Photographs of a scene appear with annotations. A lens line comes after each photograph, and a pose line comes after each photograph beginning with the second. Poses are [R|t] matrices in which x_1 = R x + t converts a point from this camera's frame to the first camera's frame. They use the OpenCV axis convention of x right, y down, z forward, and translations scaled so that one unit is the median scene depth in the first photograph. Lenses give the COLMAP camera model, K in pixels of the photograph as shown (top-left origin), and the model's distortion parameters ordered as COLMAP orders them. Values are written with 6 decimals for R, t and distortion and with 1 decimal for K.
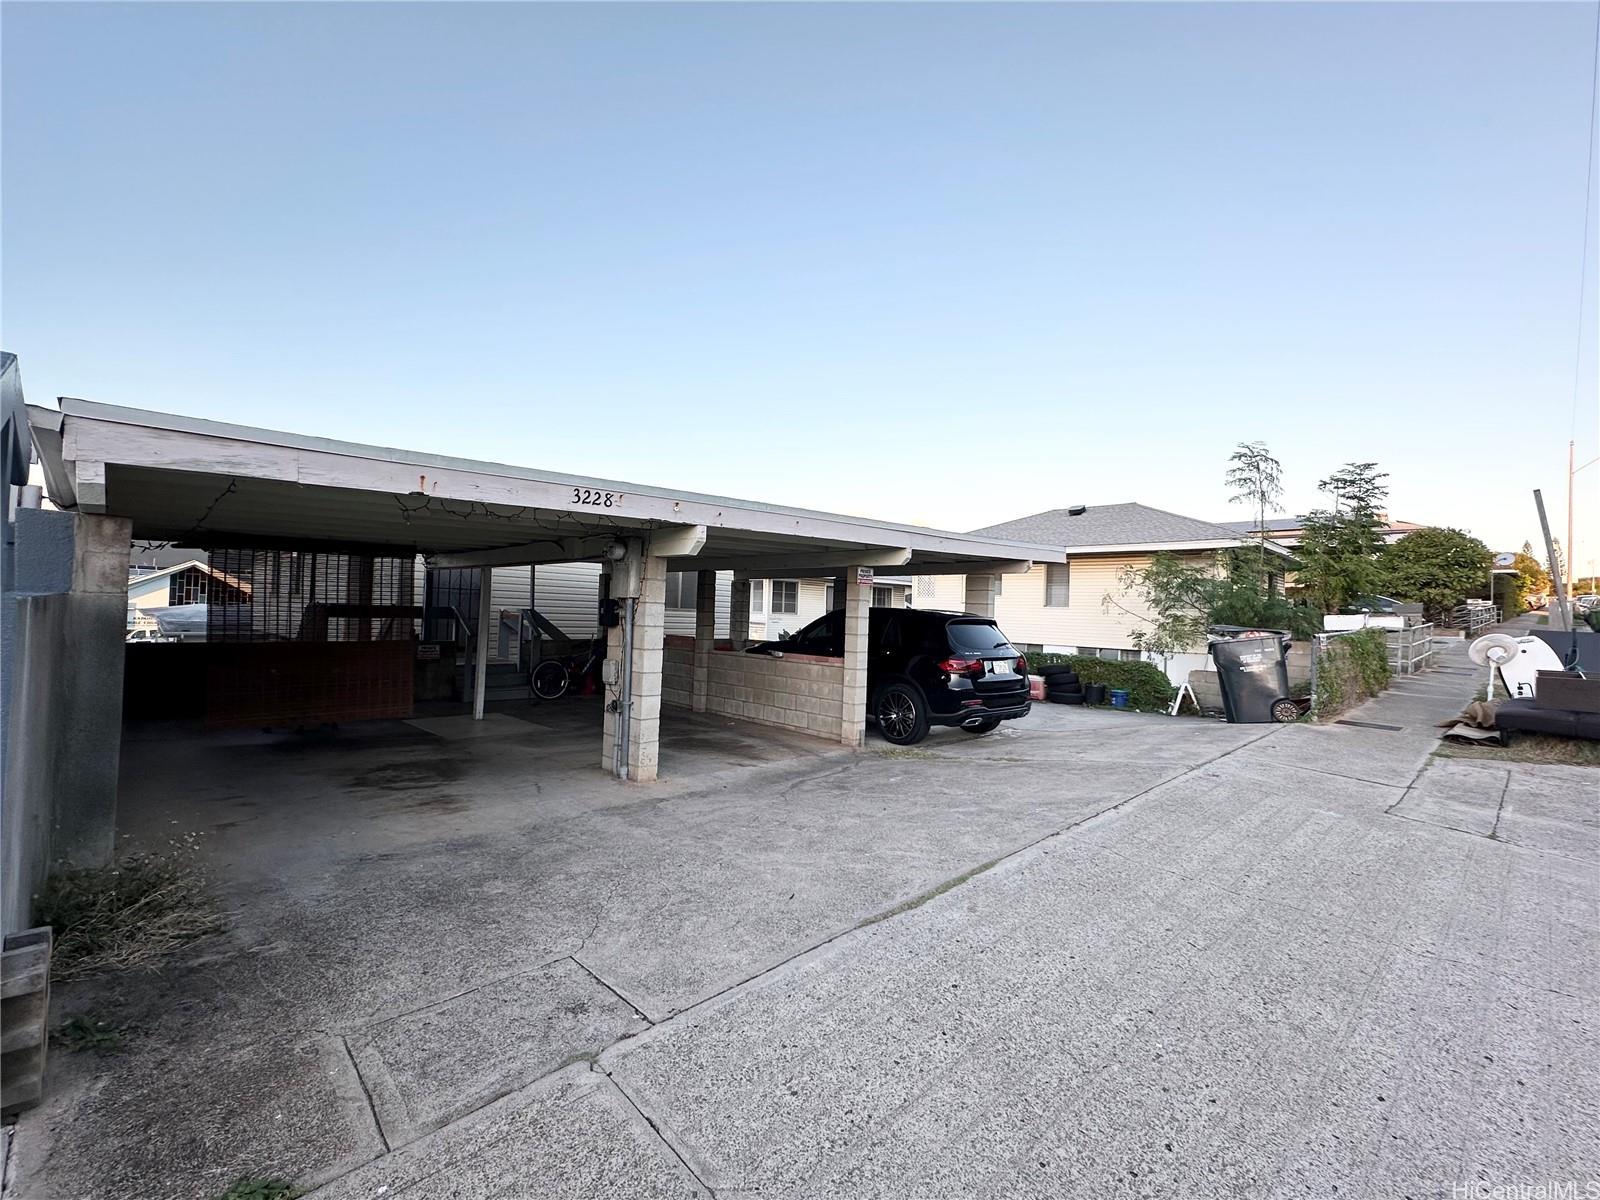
lens RADIAL K [[680.9, 0, 804.7], [0, 680.9, 600.1], [0, 0, 1]] dist [-0.003013, 0.000170]
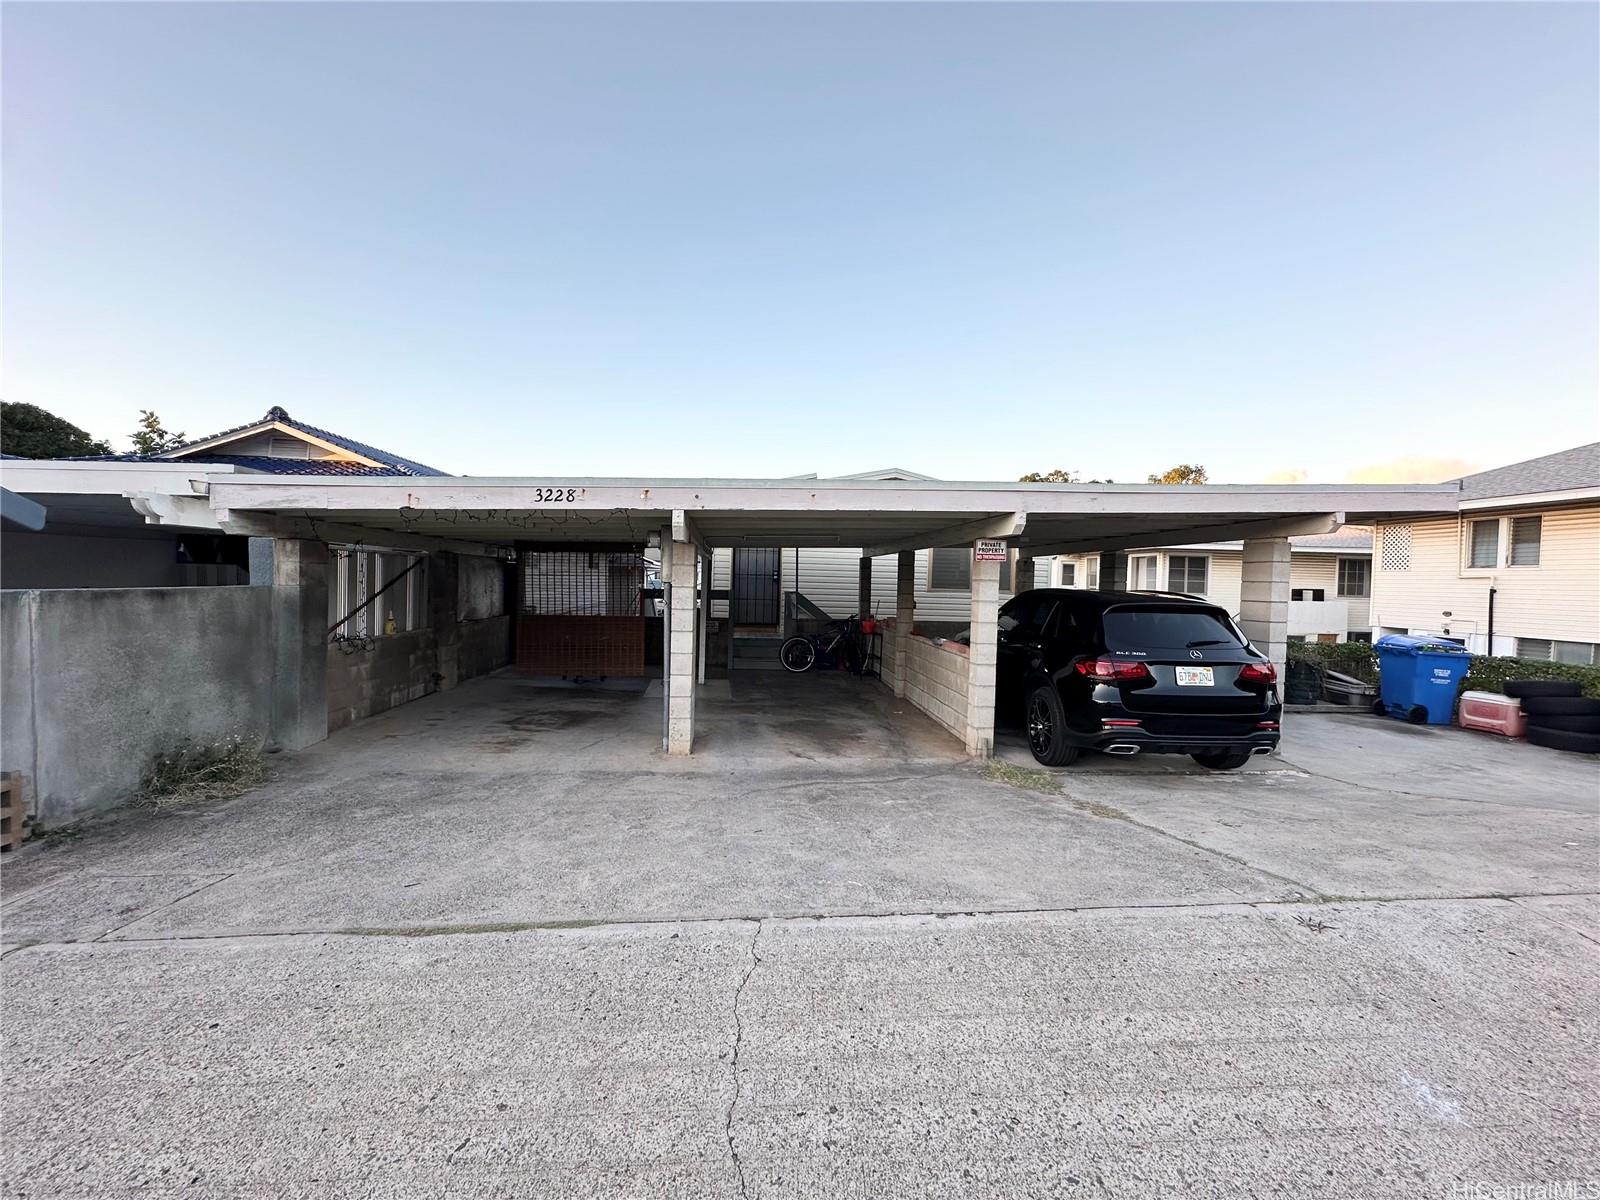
lens RADIAL K [[640.3, 0, 798.8], [0, 640.3, 597.8], [0, 0, 1]] dist [-0.003117, 0.000360]
pose [[0.762126, 0.003390, -0.647420, 0.767008], [0.013898, 0.999670, 0.021594, 0.002807], [0.647280, -0.025455, 0.761827, 0.502752]]
